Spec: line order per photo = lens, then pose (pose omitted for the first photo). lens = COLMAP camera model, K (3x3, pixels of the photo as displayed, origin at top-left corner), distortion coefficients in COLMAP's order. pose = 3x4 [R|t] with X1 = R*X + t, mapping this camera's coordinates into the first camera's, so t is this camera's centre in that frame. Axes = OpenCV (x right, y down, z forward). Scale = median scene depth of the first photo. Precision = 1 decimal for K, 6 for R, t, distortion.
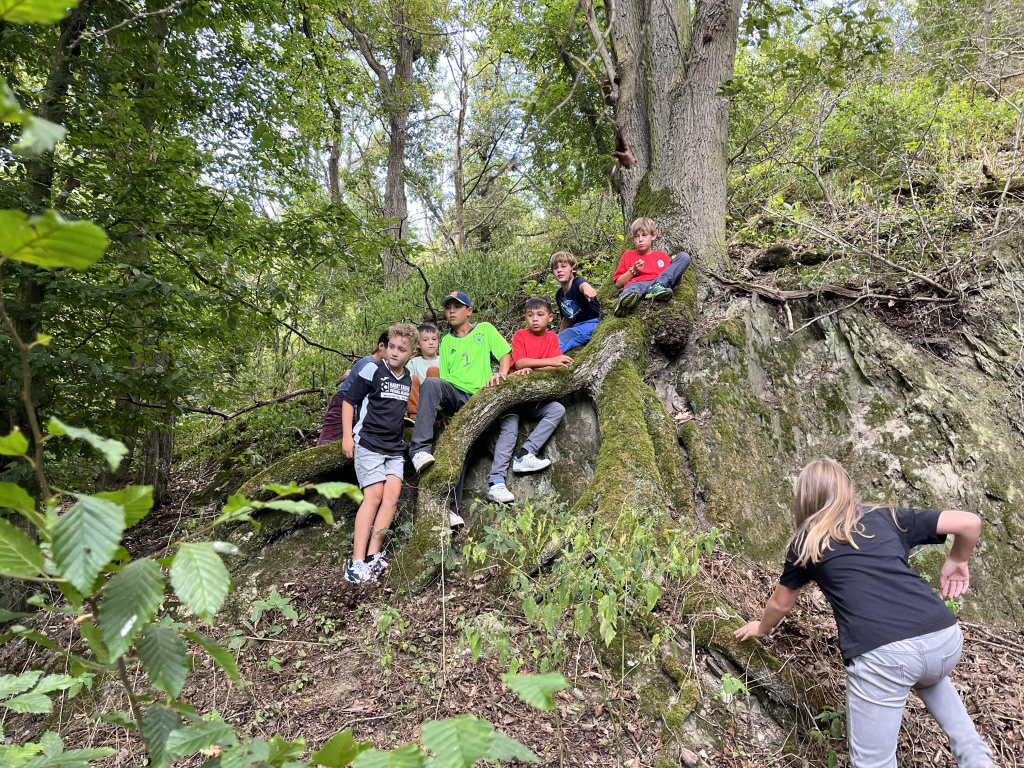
lens RADIAL K [[774.2, 0, 516.4], [0, 774.2, 381.1], [0, 0, 1]] dist [0.055783, -0.068390]
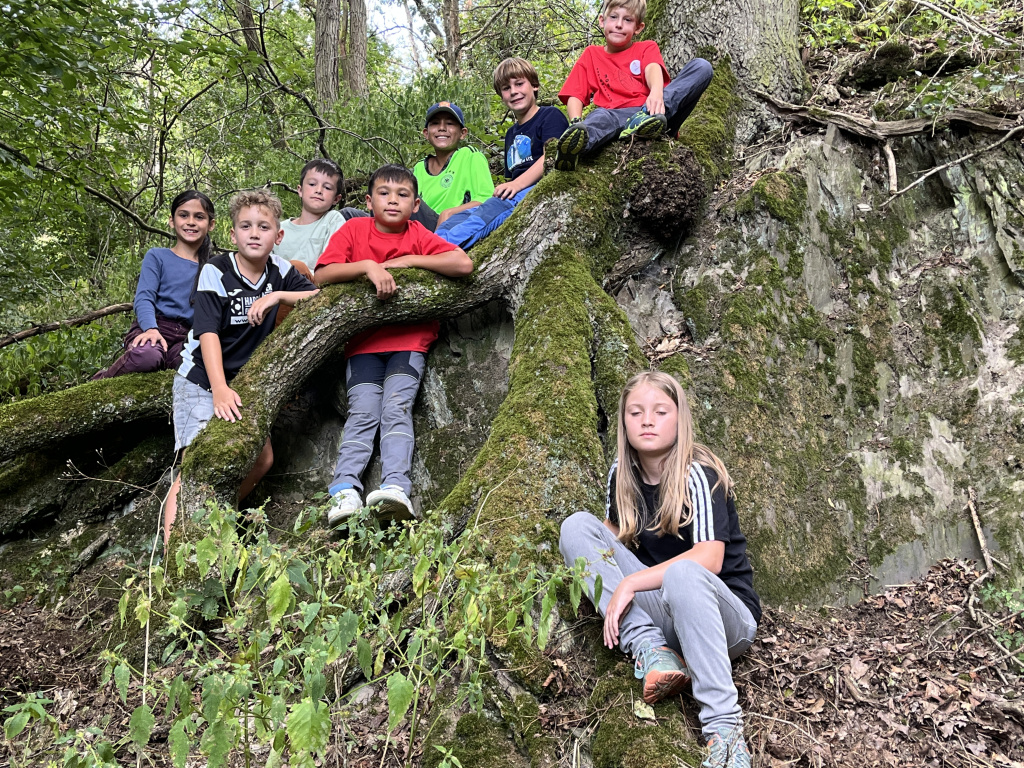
lens RADIAL K [[1204.9, 0, 524.6], [0, 1204.9, 364.0], [0, 0, 1]] dist [0.040801, 0.000000]
pose [[0.998363, -0.005064, -0.056965, 0.144691], [0.008493, 0.998155, 0.060118, 0.004502], [0.056555, -0.060503, 0.996565, 0.111345]]
